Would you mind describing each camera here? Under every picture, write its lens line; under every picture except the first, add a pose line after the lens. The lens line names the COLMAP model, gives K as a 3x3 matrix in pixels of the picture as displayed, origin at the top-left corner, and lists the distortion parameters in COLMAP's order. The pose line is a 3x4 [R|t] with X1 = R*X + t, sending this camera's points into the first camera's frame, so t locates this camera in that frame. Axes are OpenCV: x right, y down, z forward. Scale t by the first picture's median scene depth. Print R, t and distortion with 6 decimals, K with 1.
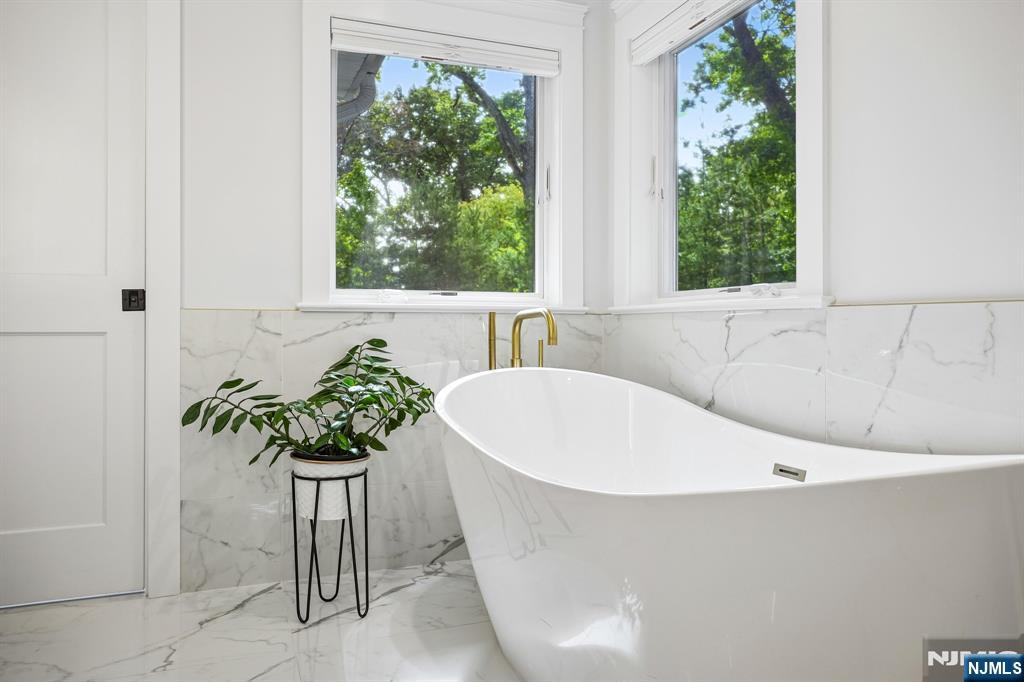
lens RADIAL K [[715.8, 0, 509.0], [0, 715.8, 330.1], [0, 0, 1]] dist [-0.007241, -0.002522]
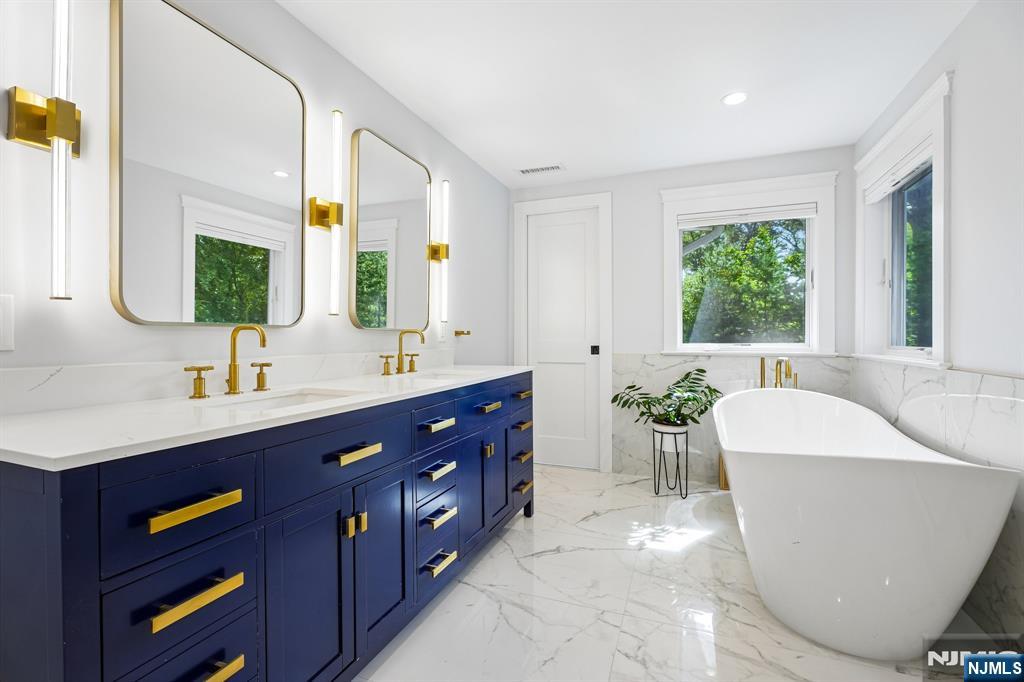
lens RADIAL K [[465.3, 0, 507.7], [0, 465.3, 338.7], [0, 0, 1]] dist [-0.002152, -0.000517]
pose [[0.734193, -0.000530, -0.678941, 0.345277], [0.004219, 0.999984, 0.003781, -0.089721], [0.678928, -0.005640, 0.734183, -0.383451]]
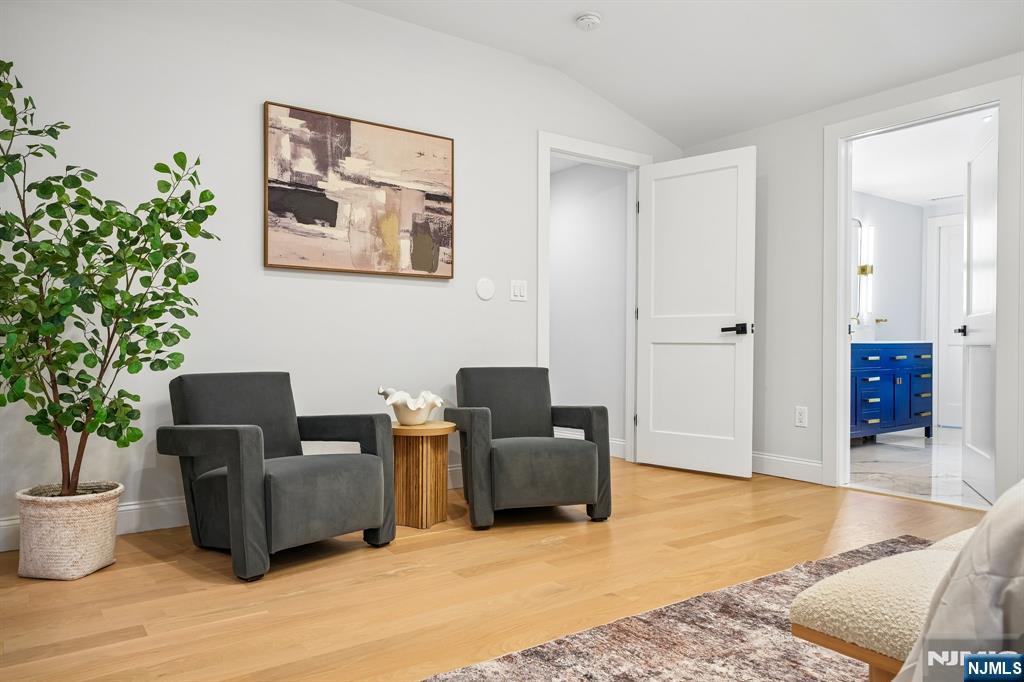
lens RADIAL K [[715.8, 0, 513.2], [0, 715.8, 342.5], [0, 0, 1]] dist [-0.007241, -0.002522]
pose [[0.260409, 0.007341, -0.965471, 2.636520], [-0.003240, 0.999972, 0.006729, 0.011986], [0.965493, 0.001376, 0.260425, -2.504182]]
